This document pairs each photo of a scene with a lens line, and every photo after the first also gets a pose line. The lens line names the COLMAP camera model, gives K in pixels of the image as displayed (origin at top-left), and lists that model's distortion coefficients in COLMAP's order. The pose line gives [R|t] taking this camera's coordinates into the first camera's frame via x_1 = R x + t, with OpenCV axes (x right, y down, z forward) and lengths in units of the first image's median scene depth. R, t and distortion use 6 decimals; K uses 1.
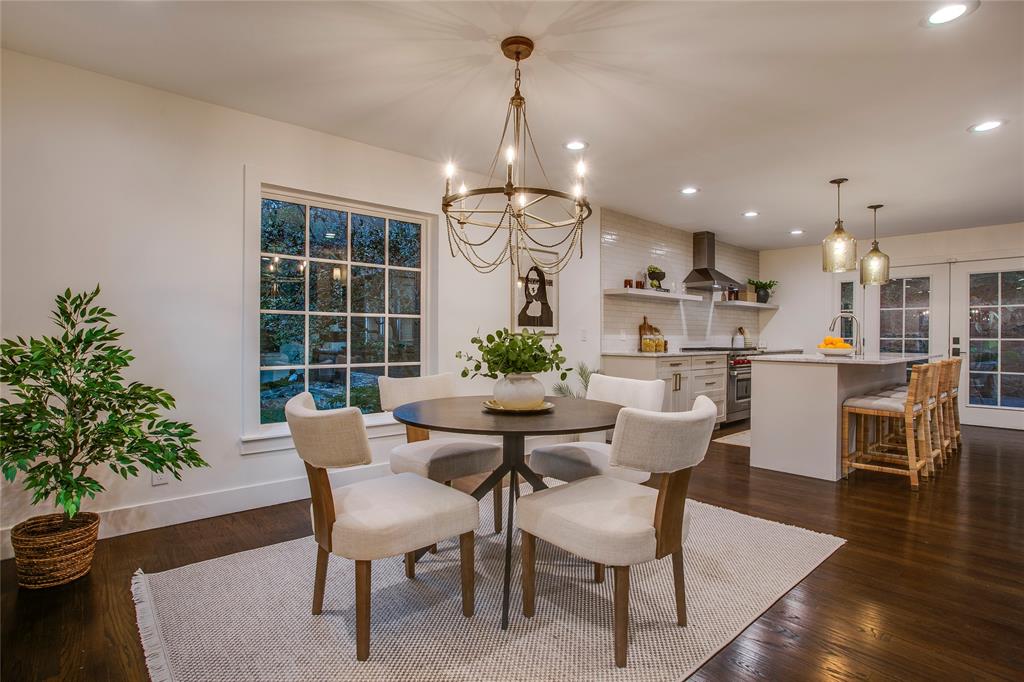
lens RADIAL K [[509.1, 0, 517.6], [0, 509.1, 338.9], [0, 0, 1]] dist [-0.032934, 0.012217]
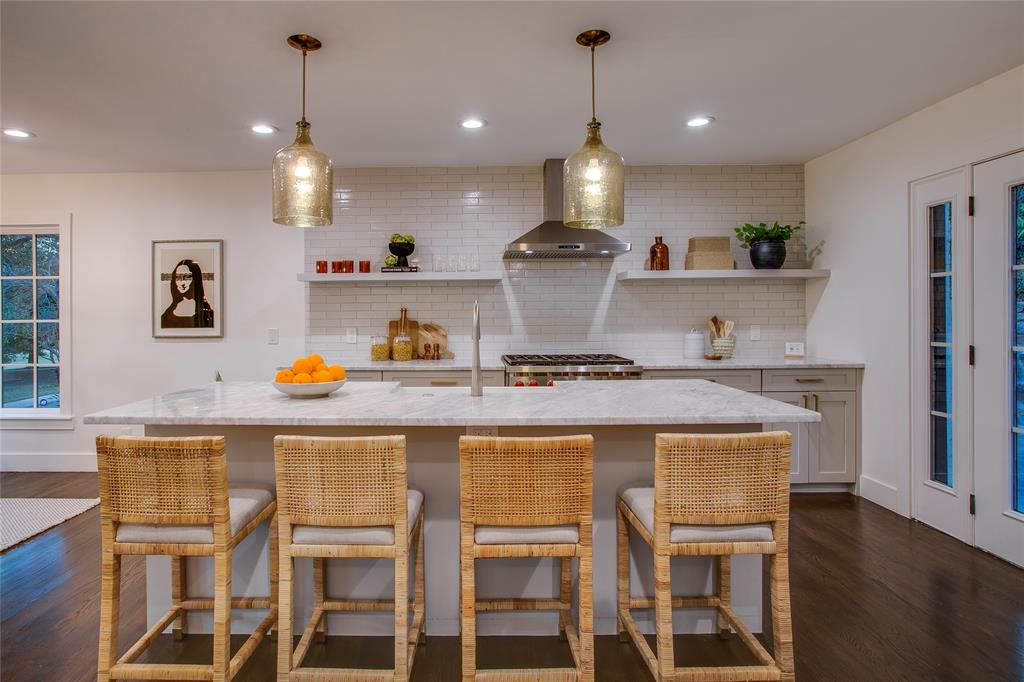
lens RADIAL K [[560.2, 0, 494.7], [0, 560.2, 325.6], [0, 0, 1]] dist [-0.006631, 0.000791]
pose [[0.727272, 0.001227, -0.686348, 0.928682], [0.007930, 0.999917, 0.010190, -0.030005], [0.686303, -0.012854, 0.727202, 0.572053]]
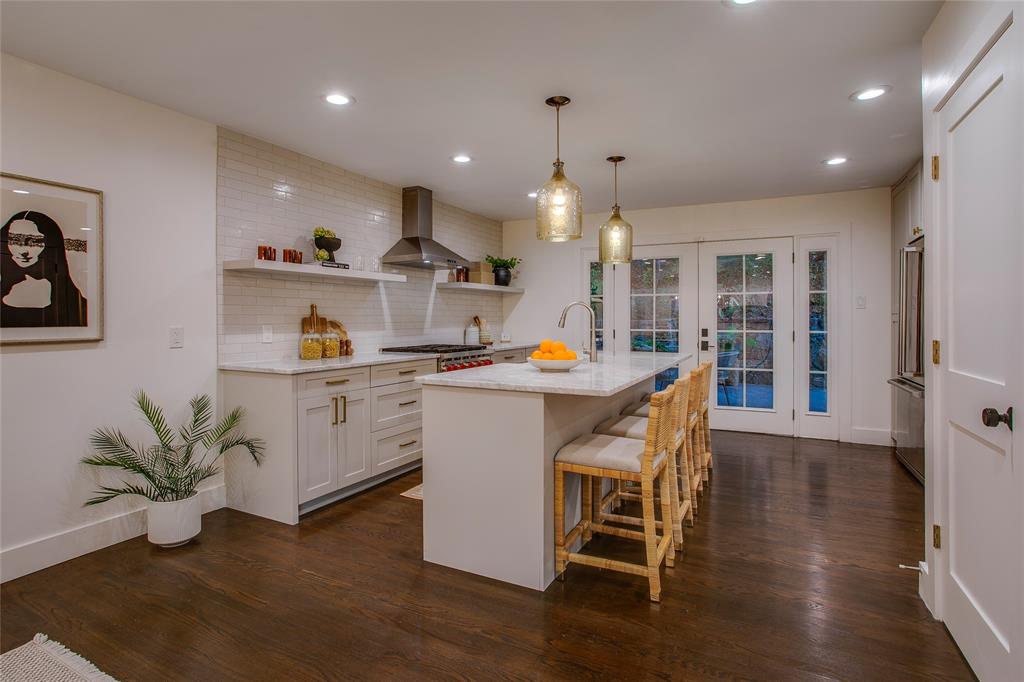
lens RADIAL K [[526.8, 0, 476.7], [0, 526.8, 323.6], [0, 0, 1]] dist [-0.028134, 0.013647]
pose [[0.950161, -0.008652, 0.311640, 0.257755], [0.006252, 0.999943, 0.008700, -0.026069], [-0.311698, -0.006318, 0.950160, 0.306213]]
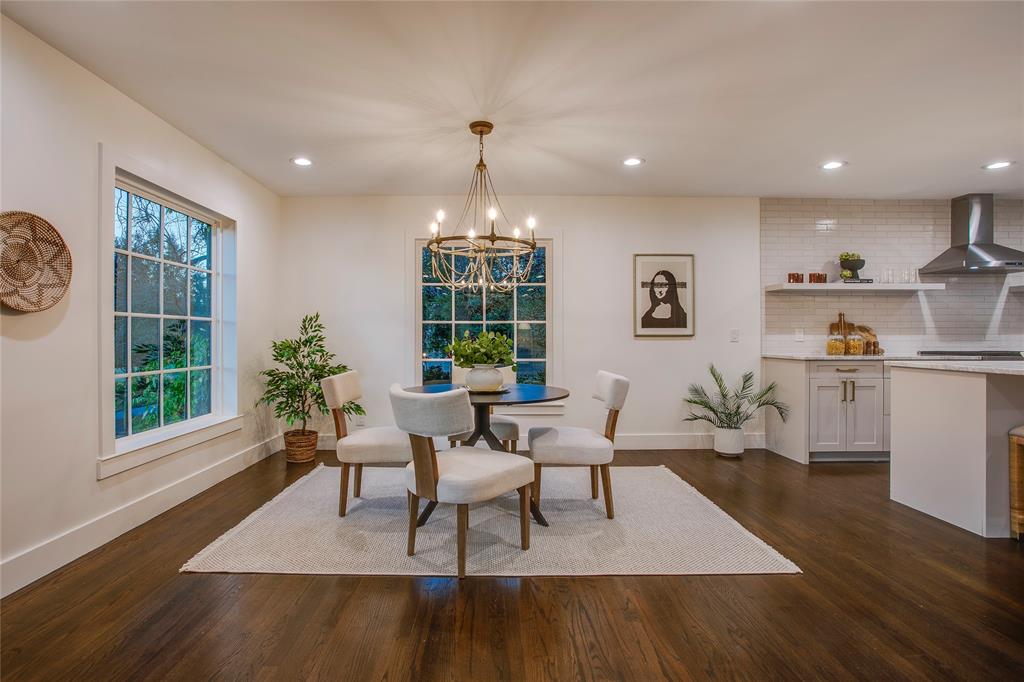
lens RADIAL K [[526.8, 0, 508.9], [0, 526.8, 337.8], [0, 0, 1]] dist [-0.028134, 0.013647]
pose [[0.759339, -0.008113, -0.650644, 0.424897], [0.001717, 0.999944, -0.010464, 0.005002], [0.650692, 0.006829, 0.759311, -0.017343]]
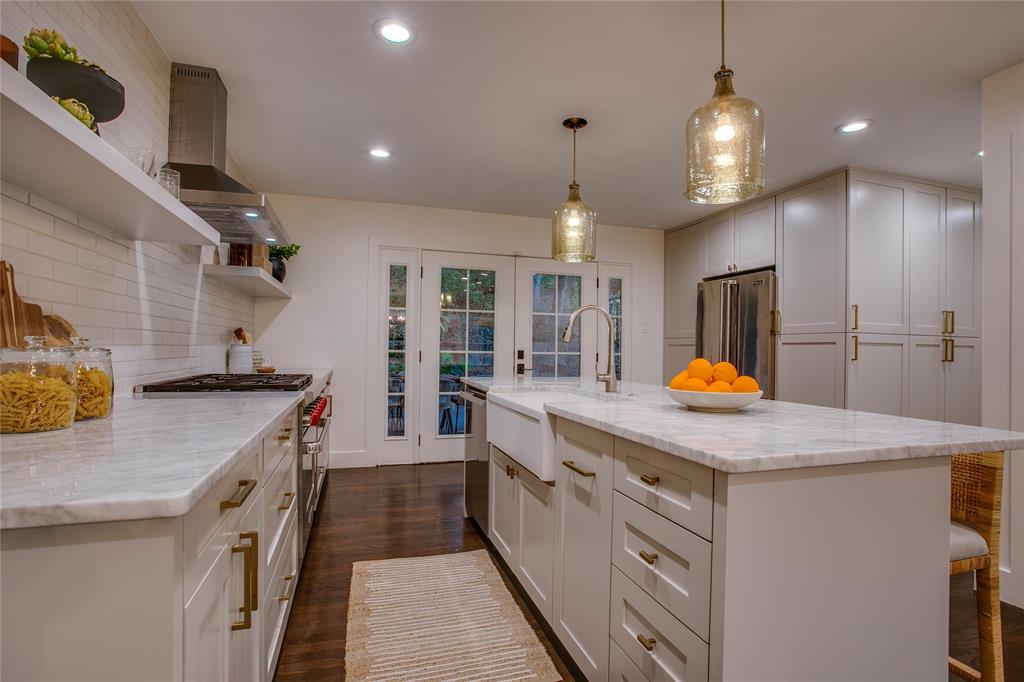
lens RADIAL K [[509.1, 0, 510.3], [0, 509.1, 348.4], [0, 0, 1]] dist [-0.032934, 0.012217]
pose [[0.440672, 0.001071, 0.897668, 0.165299], [-0.009721, 0.999946, 0.003580, -0.010943], [-0.897616, -0.010304, 0.440658, 0.761653]]
